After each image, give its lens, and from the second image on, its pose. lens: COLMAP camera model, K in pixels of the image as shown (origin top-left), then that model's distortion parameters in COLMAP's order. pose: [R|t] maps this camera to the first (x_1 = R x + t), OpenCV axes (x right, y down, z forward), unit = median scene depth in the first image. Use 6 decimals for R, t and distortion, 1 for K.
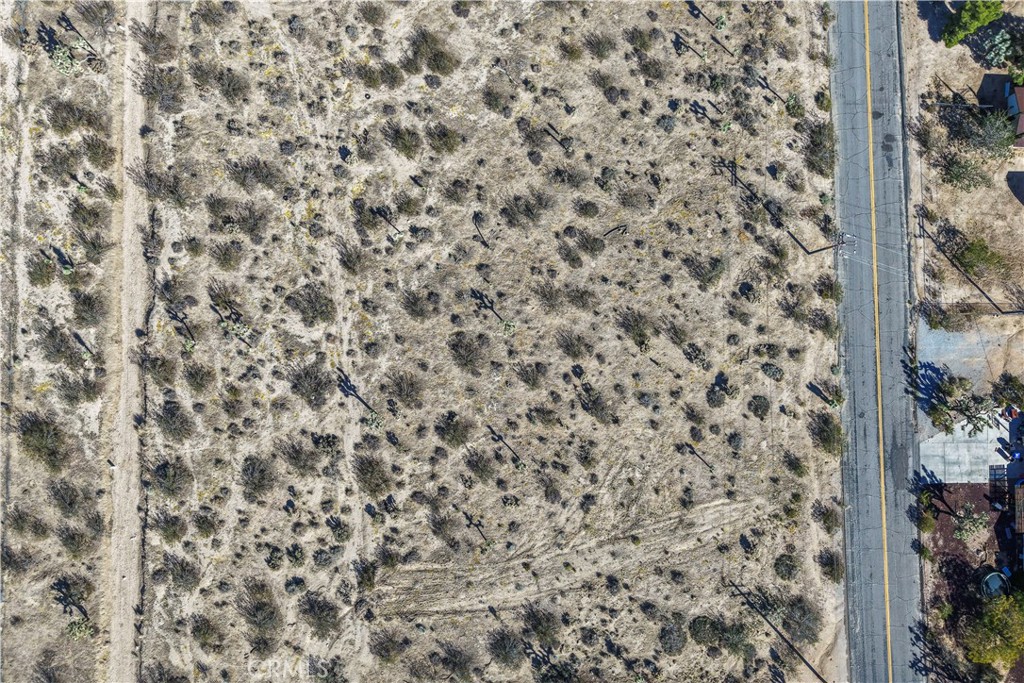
lens RADIAL K [[839.7, 0, 513.5], [0, 839.7, 339.8], [0, 0, 1]] dist [0.074454, -0.144613]
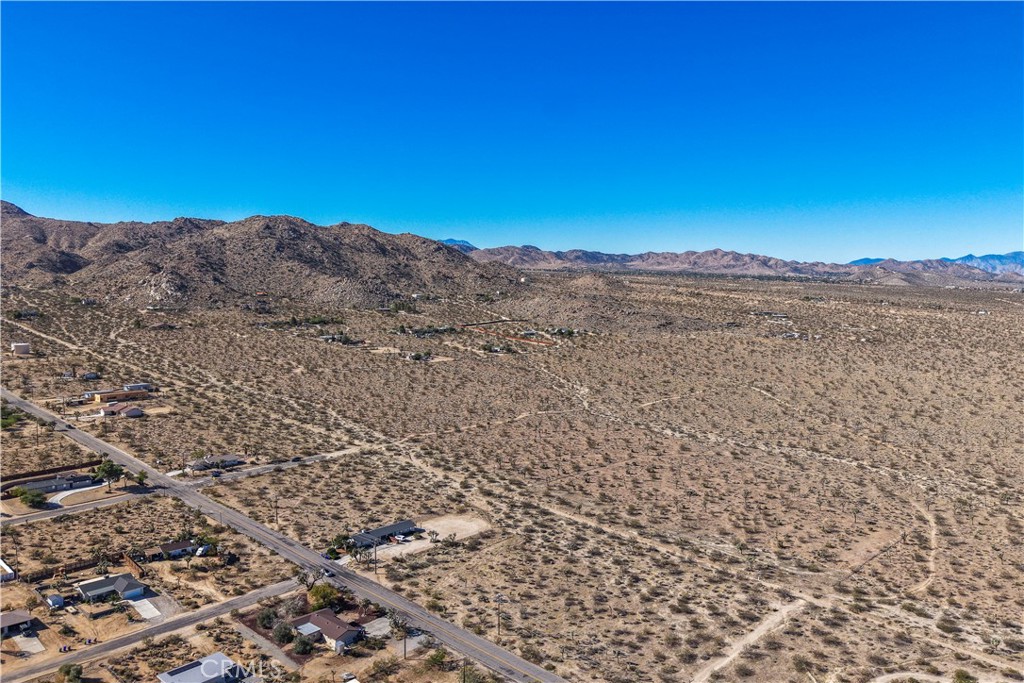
lens RADIAL K [[811.0, 0, 514.4], [0, 811.0, 337.7], [0, 0, 1]] dist [0.055787, -0.080886]
pose [[-0.687576, 0.031379, -0.725434, 1.758547], [-0.726051, -0.042693, 0.686315, -1.476883], [-0.009435, 0.998595, 0.052138, 0.182971]]
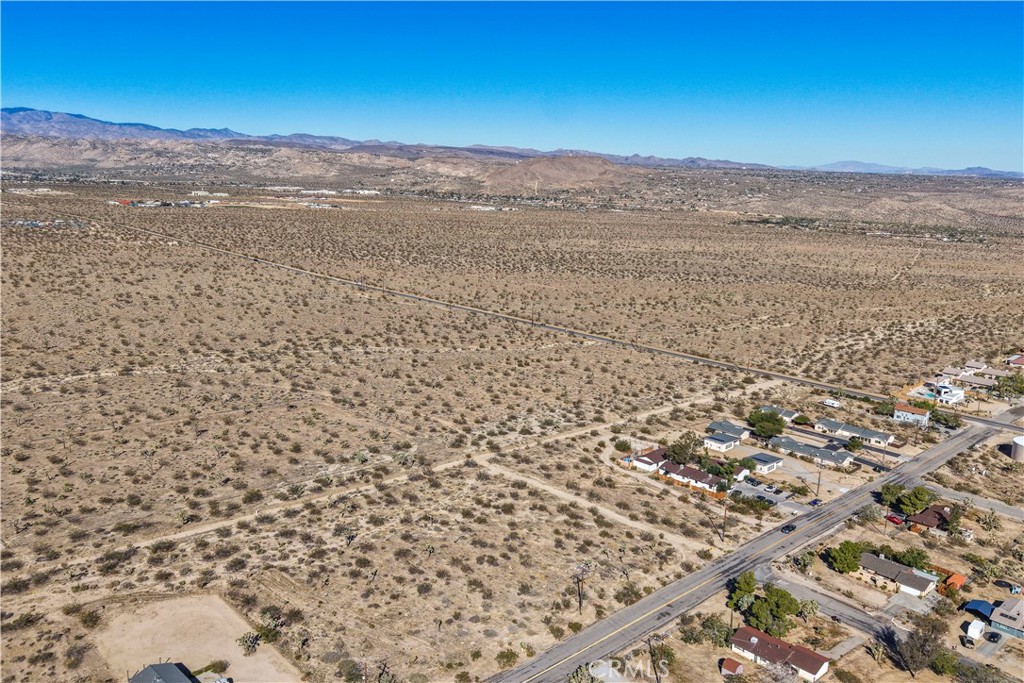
lens RADIAL K [[811.0, 0, 514.4], [0, 811.0, 337.7], [0, 0, 1]] dist [0.055787, -0.080886]
pose [[0.701386, 0.140083, -0.698881, 1.294128], [-0.712701, 0.152558, -0.684677, 0.989327], [0.010708, 0.978316, 0.206839, 0.163162]]
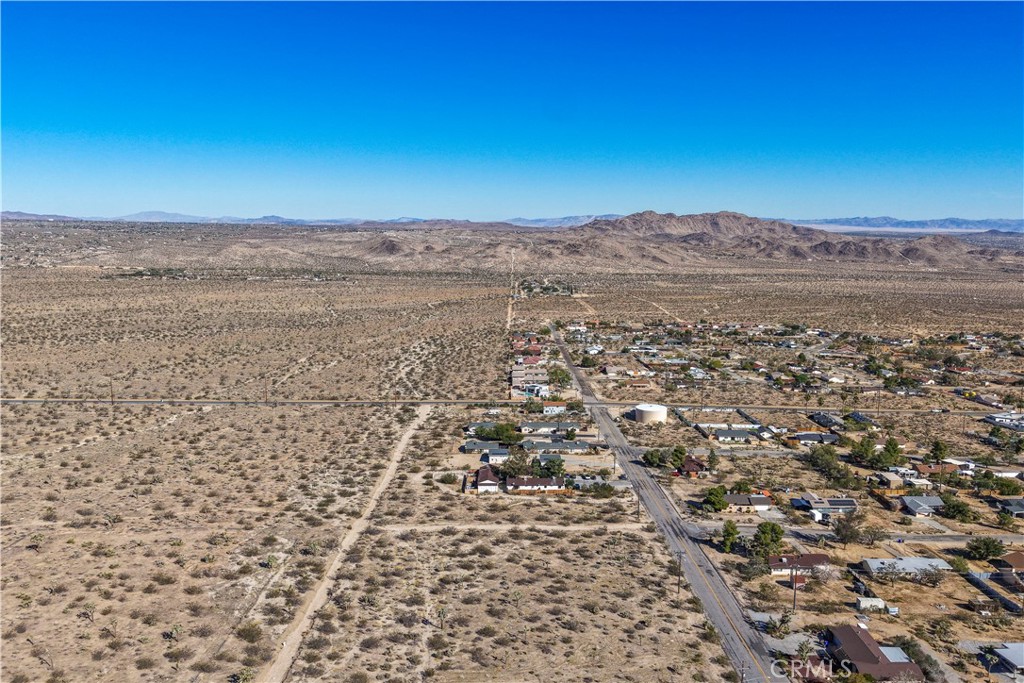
lens RADIAL K [[811.0, 0, 514.4], [0, 811.0, 337.7], [0, 0, 1]] dist [0.055787, -0.080886]
pose [[0.999772, -0.021280, -0.001461, -0.000328], [0.002005, 0.161960, -0.986795, 1.617010], [0.021236, 0.986568, 0.161966, 0.142330]]
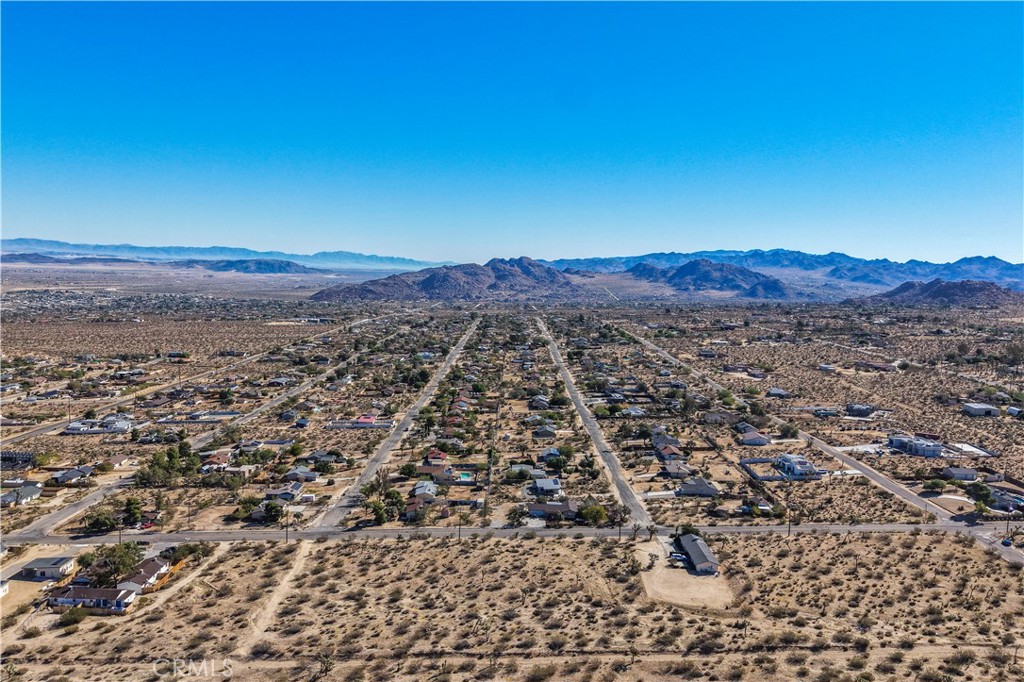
lens RADIAL K [[855.7, 0, 512.0], [0, 855.7, 341.0], [0, 0, 1]] dist [0.072421, -0.124424]
pose [[0.004024, -0.116337, 0.993202, -2.213022], [0.998323, 0.057827, 0.002728, 0.015404], [-0.057751, 0.991525, 0.116375, 0.087039]]
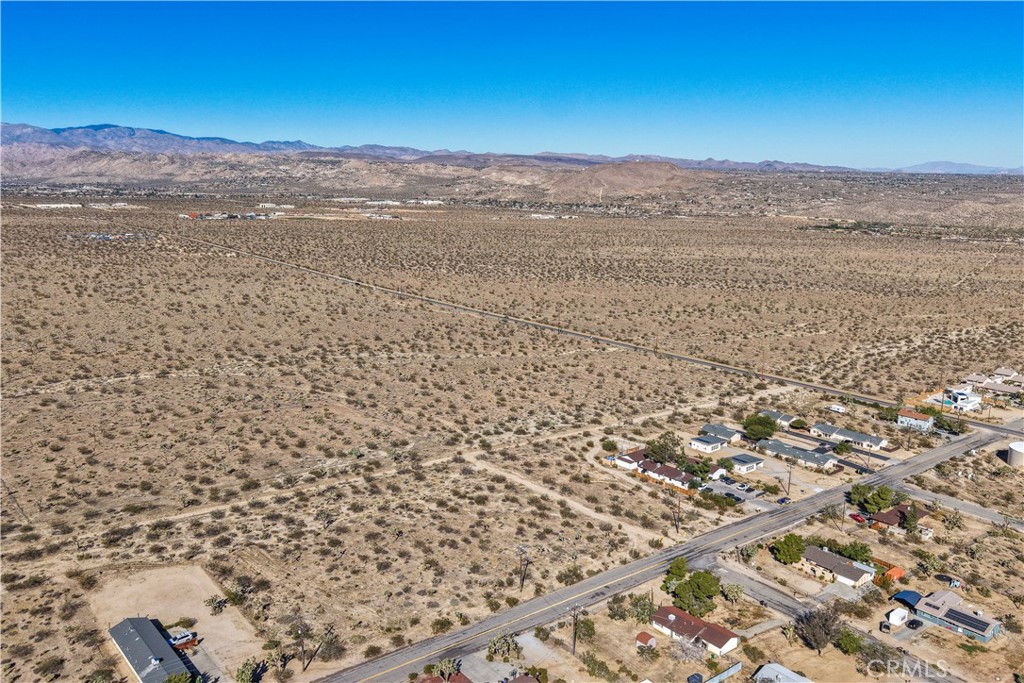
lens RADIAL K [[821.8, 0, 515.4], [0, 821.8, 342.3], [0, 0, 1]] dist [0.065313, -0.104335]
pose [[0.640260, 0.136306, -0.755968, 1.603642], [-0.767685, 0.148067, -0.623487, 0.922823], [0.026949, 0.979539, 0.199442, 0.146264]]
